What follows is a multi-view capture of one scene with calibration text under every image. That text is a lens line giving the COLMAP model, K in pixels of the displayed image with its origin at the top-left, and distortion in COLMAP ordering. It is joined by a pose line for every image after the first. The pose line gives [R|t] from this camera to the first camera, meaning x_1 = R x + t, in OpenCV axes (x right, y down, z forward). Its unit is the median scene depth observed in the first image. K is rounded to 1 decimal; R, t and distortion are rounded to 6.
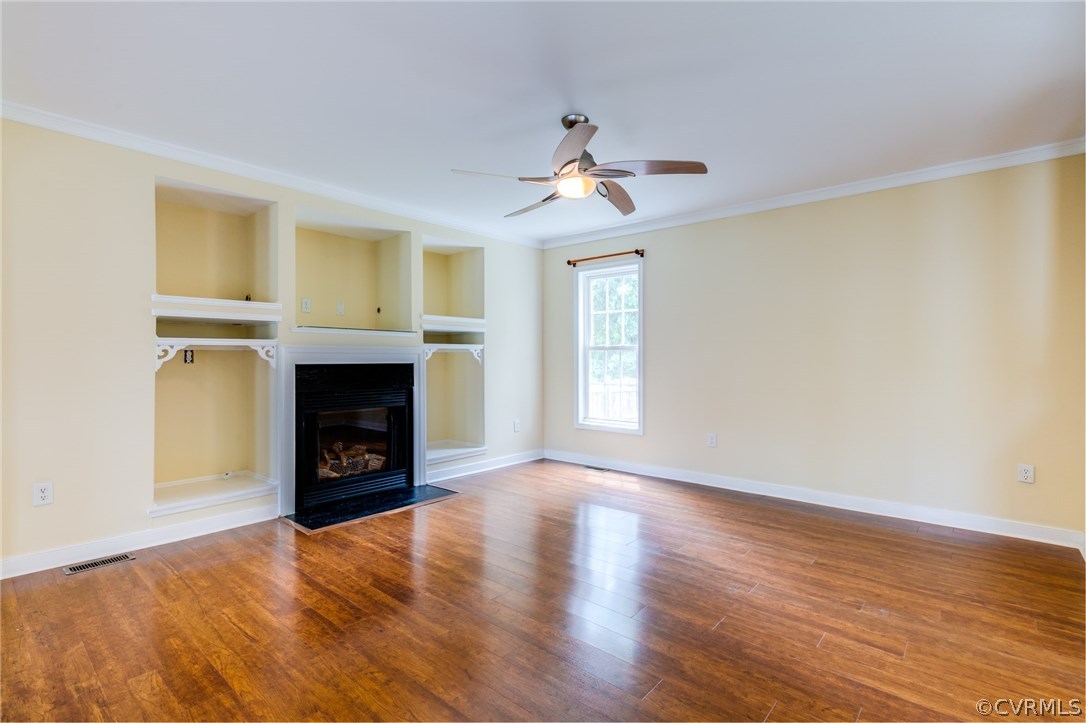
lens RADIAL K [[516.5, 0, 543.0], [0, 516.5, 361.5], [0, 0, 1]] dist [0.003329, 0.000442]
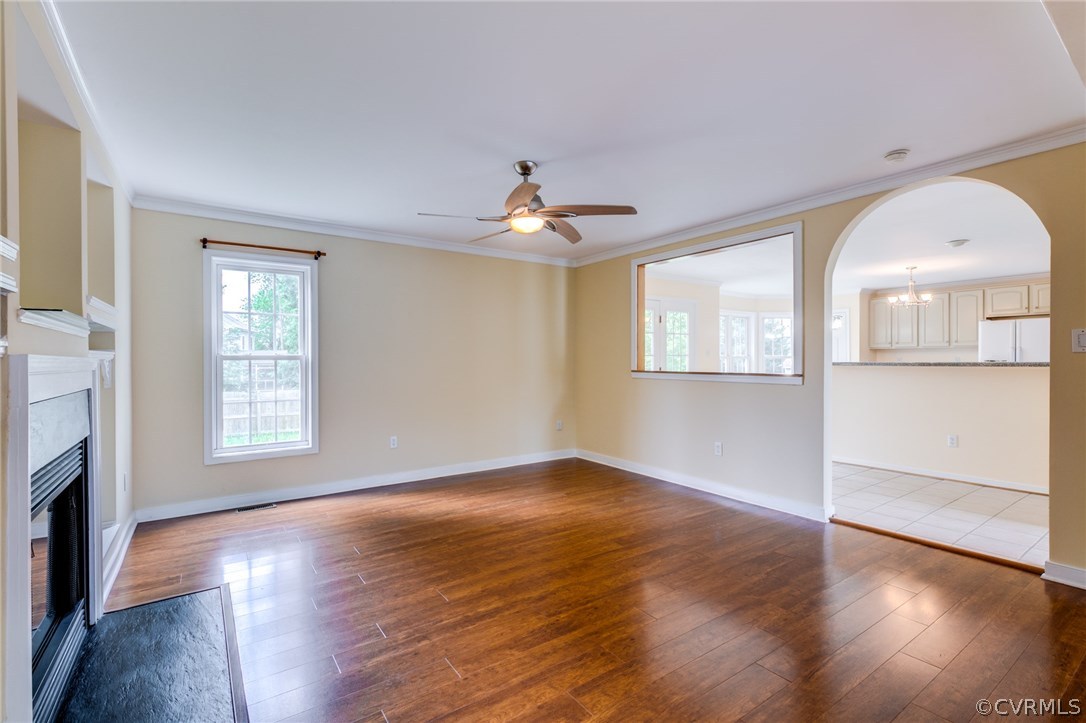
lens RADIAL K [[489.7, 0, 543.0], [0, 489.7, 361.5], [0, 0, 1]] dist [0.004869, -0.000017]
pose [[0.240464, -0.003466, 0.970652, -0.628540], [0.012954, 0.999916, 0.000362, -0.017302], [-0.970572, 0.012487, 0.240489, 0.449086]]
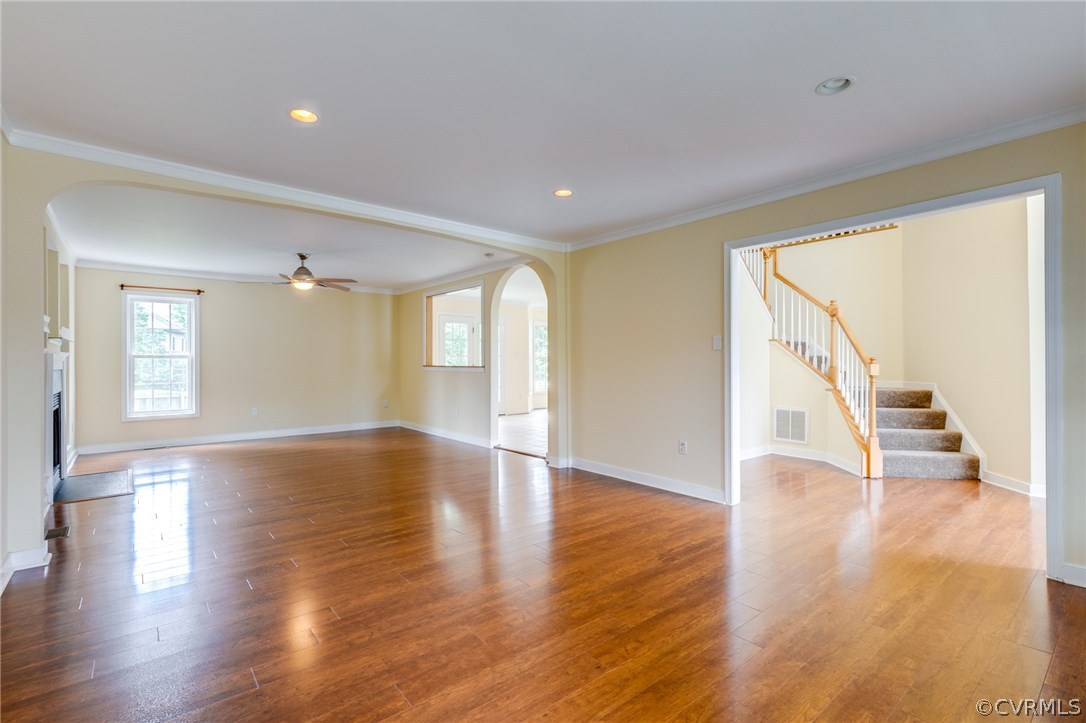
lens RADIAL K [[497.0, 0, 543.0], [0, 497.0, 361.5], [0, 0, 1]] dist [0.008324, -0.000158]
pose [[0.159428, -0.000262, 0.987209, -1.173065], [0.012583, 0.999919, -0.001766, 0.001903], [-0.987129, 0.012704, 0.159419, -0.205430]]
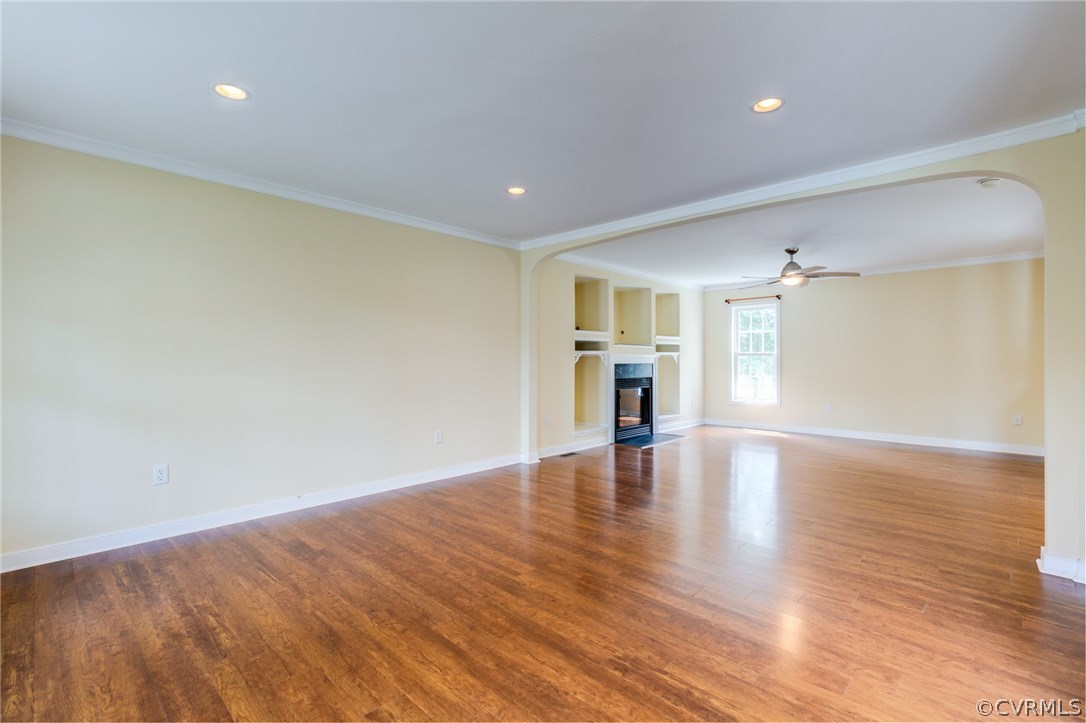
lens RADIAL K [[489.7, 0, 543.0], [0, 489.7, 361.5], [0, 0, 1]] dist [0.004869, -0.000017]
pose [[0.998936, -0.001078, -0.046103, -0.554253], [0.000800, 0.999981, -0.006039, 0.006629], [0.046109, 0.005996, 0.998918, -0.676690]]
